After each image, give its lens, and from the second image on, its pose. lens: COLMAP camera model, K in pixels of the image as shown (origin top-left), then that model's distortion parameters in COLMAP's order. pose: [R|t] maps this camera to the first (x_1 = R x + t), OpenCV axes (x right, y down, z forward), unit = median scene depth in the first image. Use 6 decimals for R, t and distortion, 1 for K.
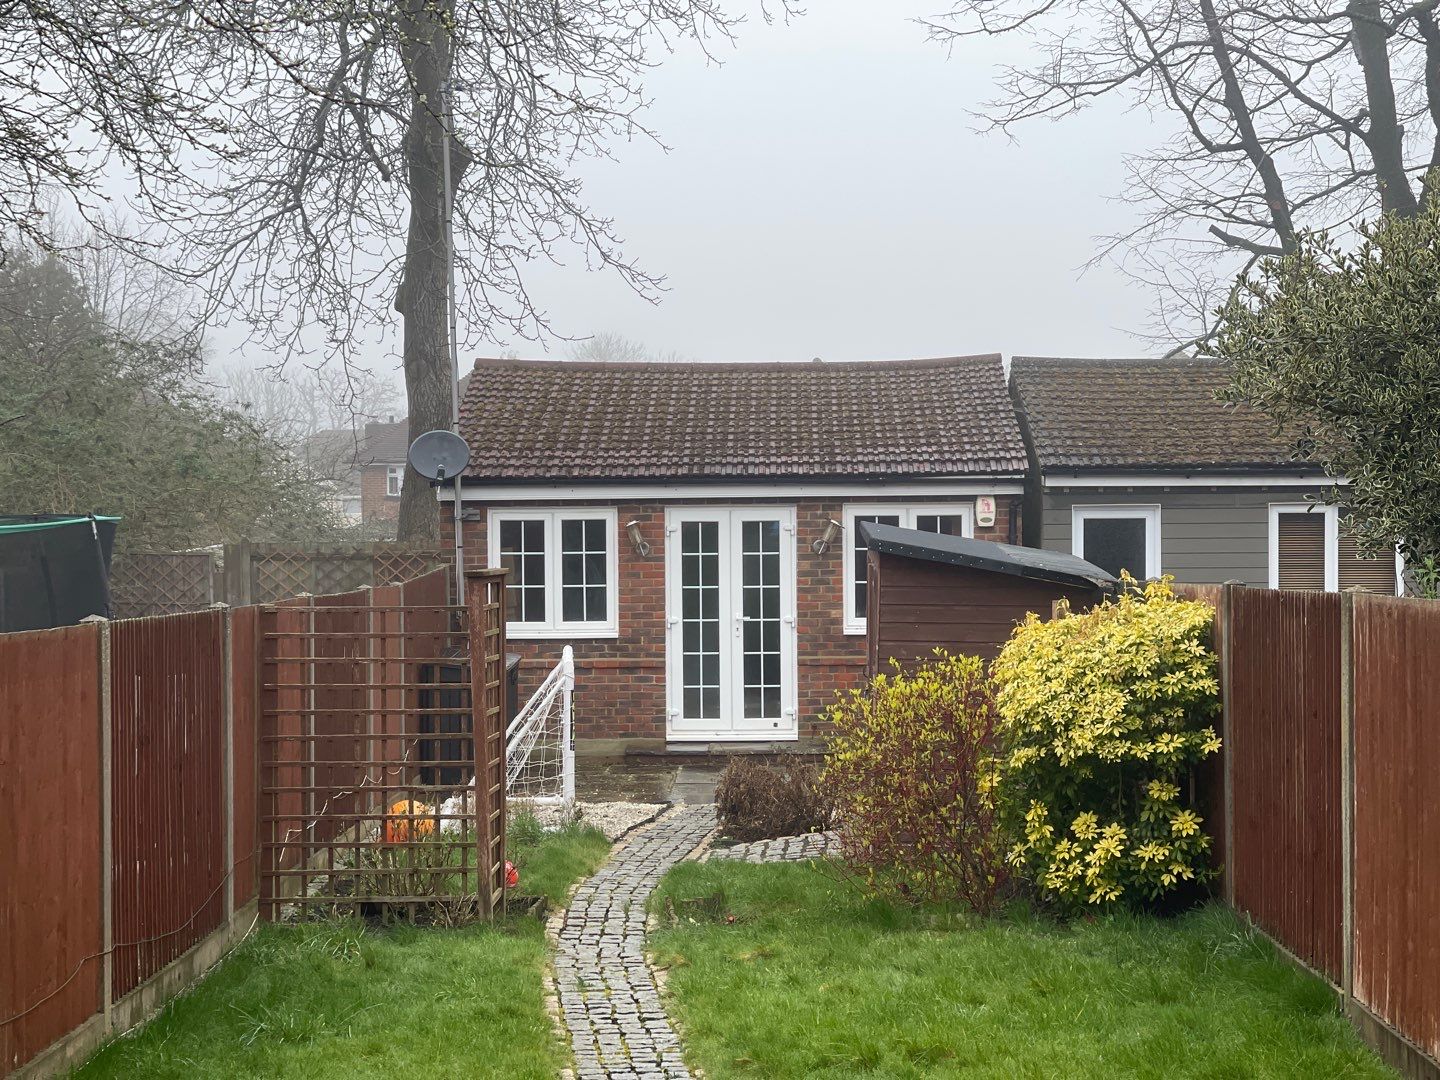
lens RADIAL K [[1044.4, 0, 725.8], [0, 1044.4, 550.1], [0, 0, 1]] dist [0.064831, -0.073967]
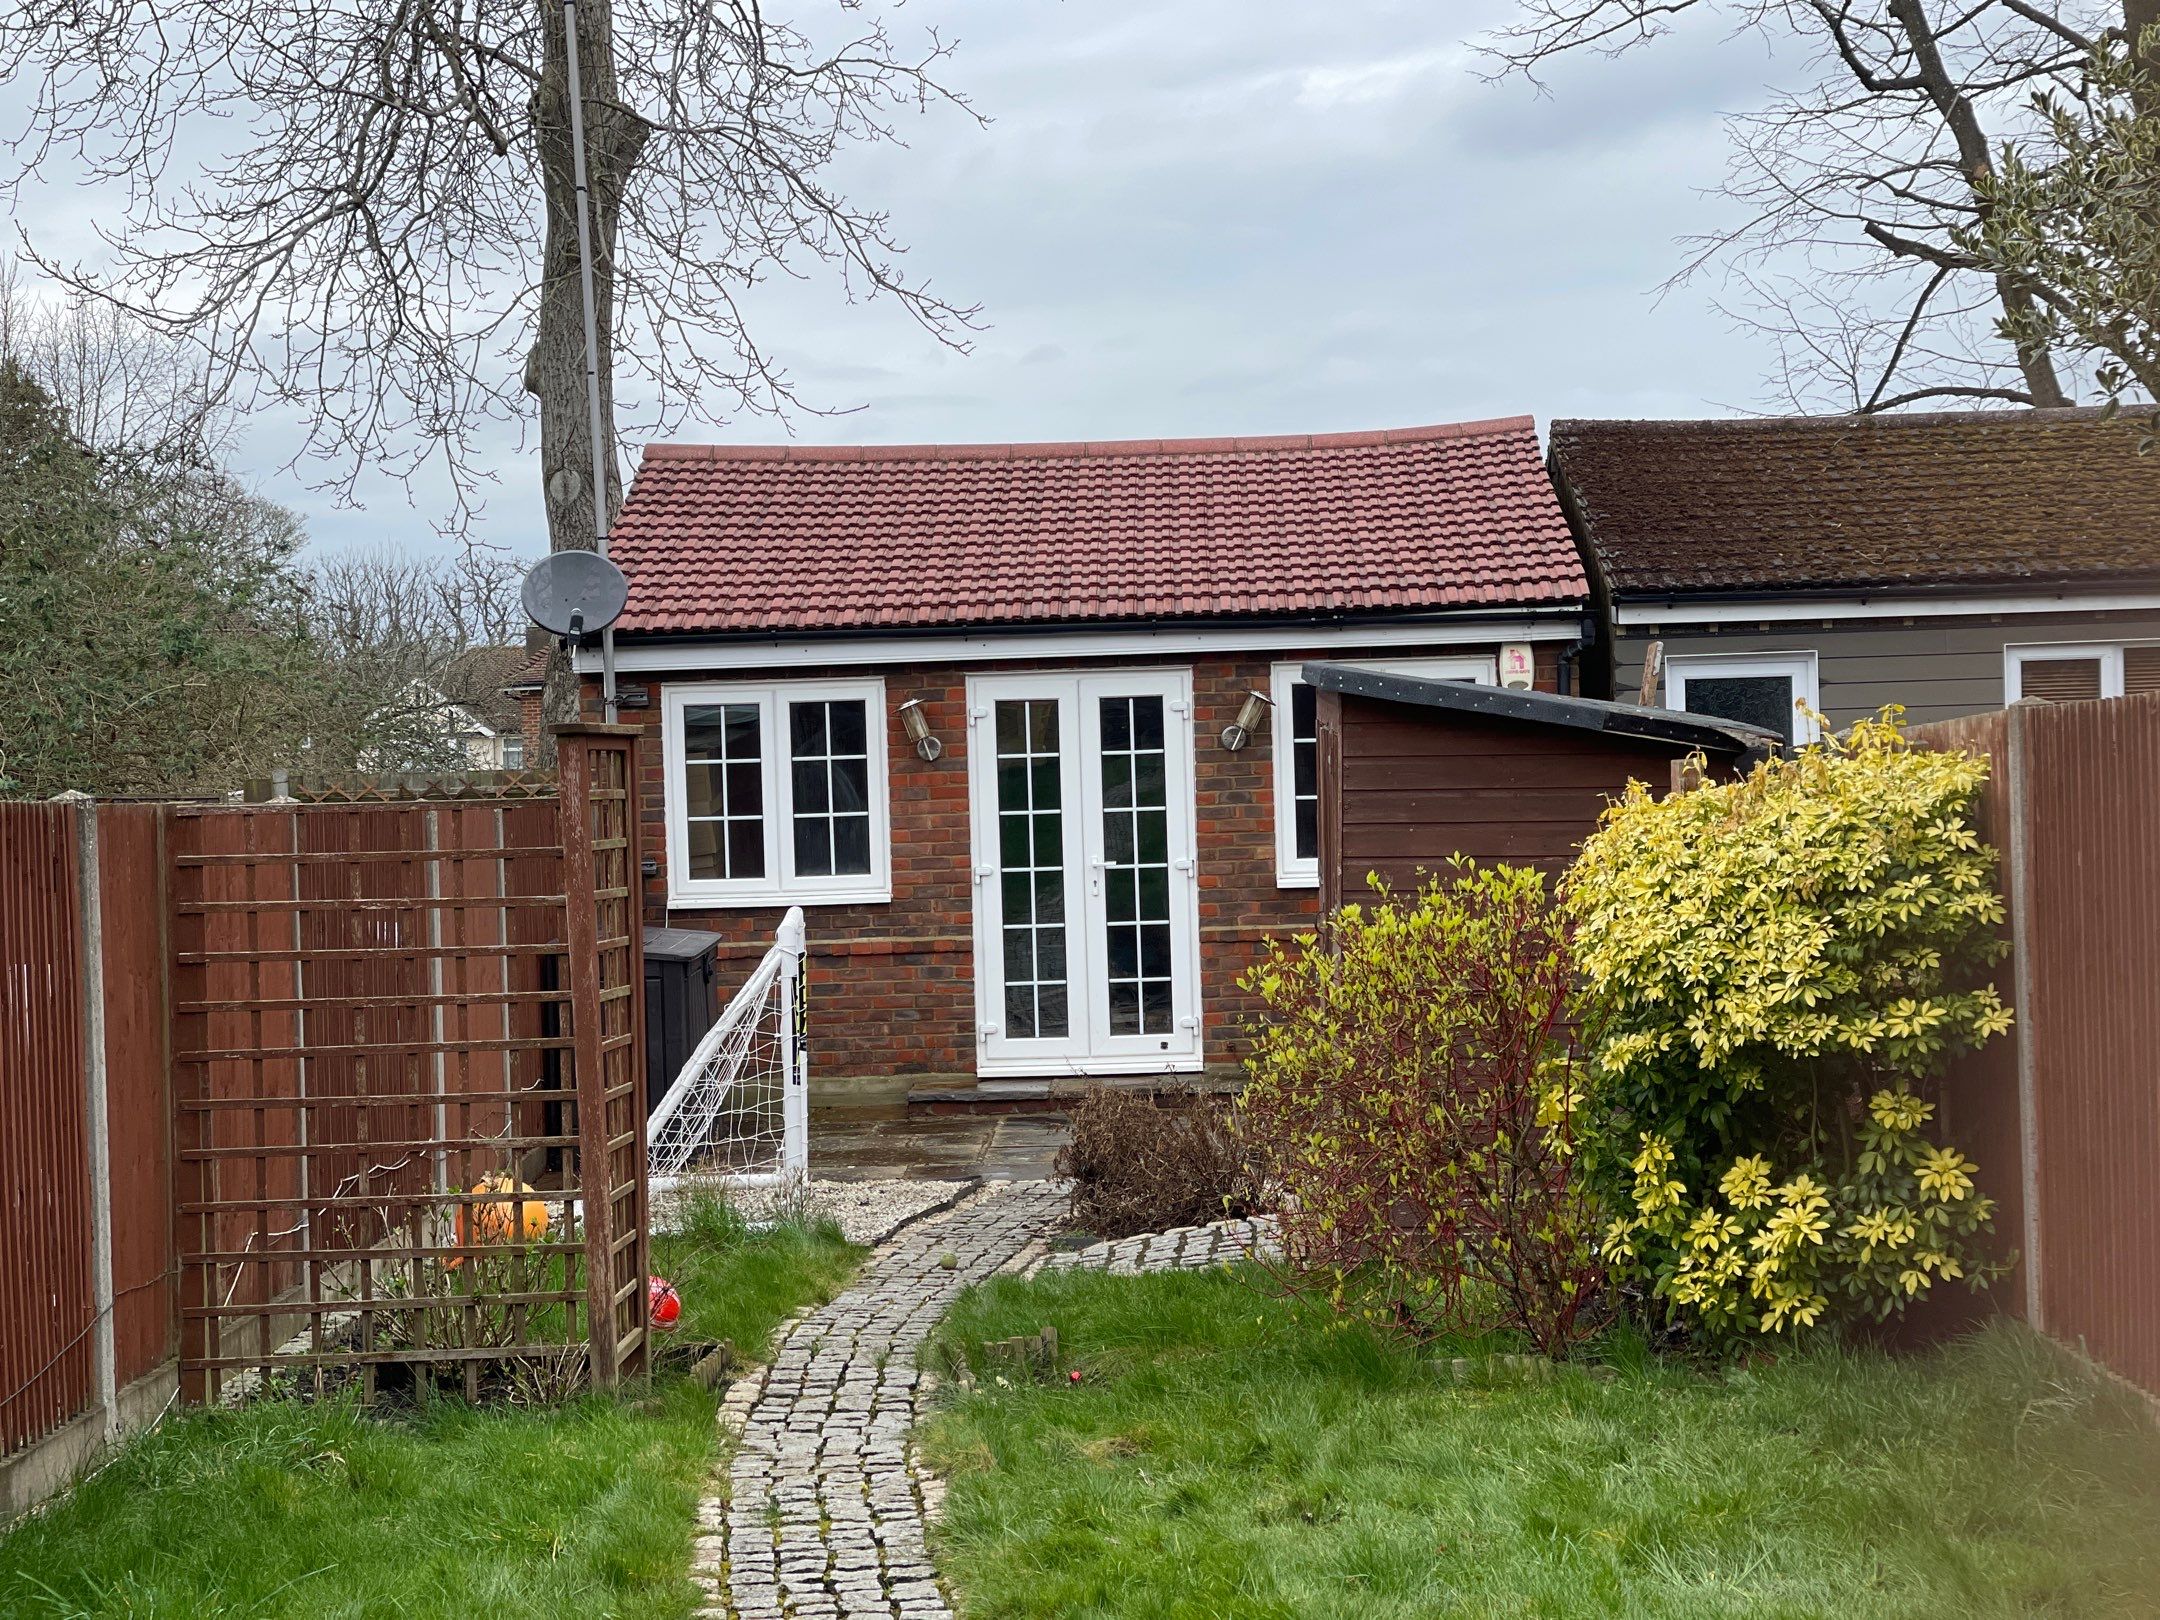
lens RADIAL K [[1642.0, 0, 1096.9], [0, 1642.0, 811.3], [0, 0, 1]] dist [0.073258, -0.077679]
pose [[0.999758, -0.021525, 0.004611, 0.014351], [0.021499, 0.999754, 0.005499, 0.050539], [-0.004729, -0.005398, 0.999974, 0.137027]]
